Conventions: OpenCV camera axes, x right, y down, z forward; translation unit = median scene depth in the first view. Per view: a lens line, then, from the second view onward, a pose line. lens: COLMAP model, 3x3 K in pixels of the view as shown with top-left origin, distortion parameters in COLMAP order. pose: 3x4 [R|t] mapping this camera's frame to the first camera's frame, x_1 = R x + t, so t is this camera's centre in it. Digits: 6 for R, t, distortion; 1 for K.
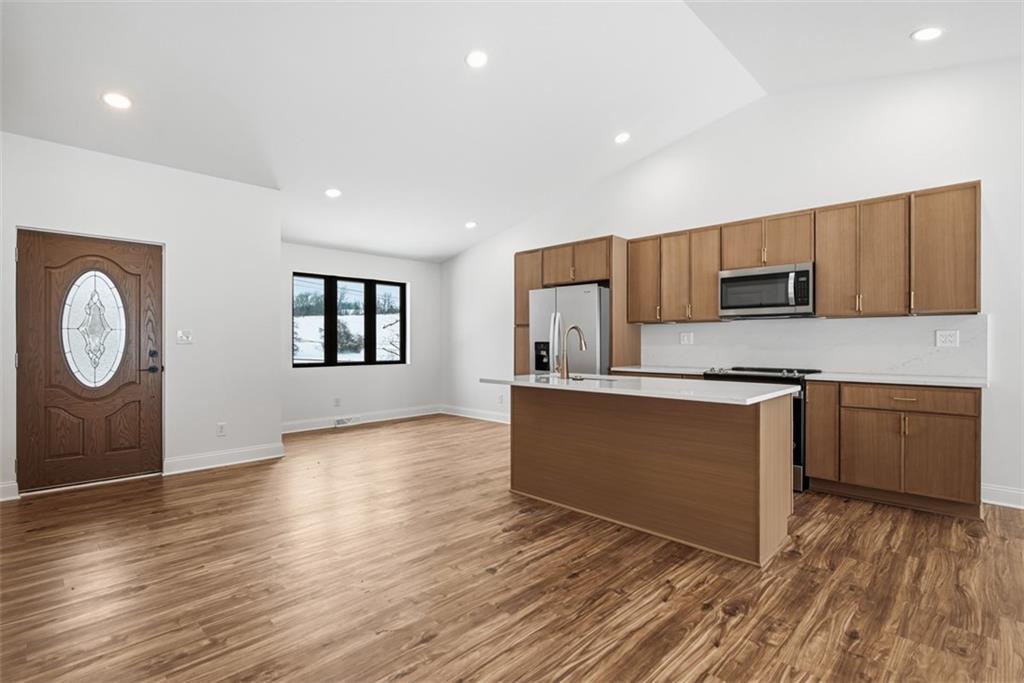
lens RADIAL K [[483.1, 0, 513.5], [0, 483.1, 339.7], [0, 0, 1]] dist [-0.001241, -0.000099]
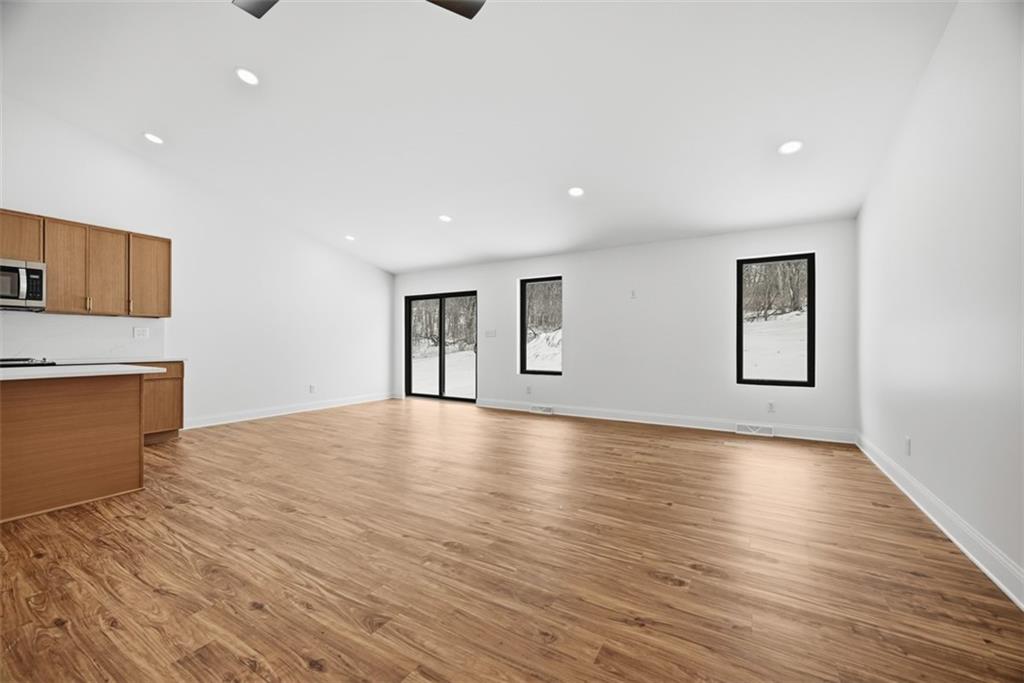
lens RADIAL K [[395.7, 0, 513.1], [0, 395.7, 343.8], [0, 0, 1]] dist [0.016371, 0.000230]
pose [[-0.233965, -0.003357, 0.972239, -0.589756], [-0.002942, 0.999992, 0.002745, 0.024398], [-0.972241, -0.002219, -0.233973, 0.147913]]
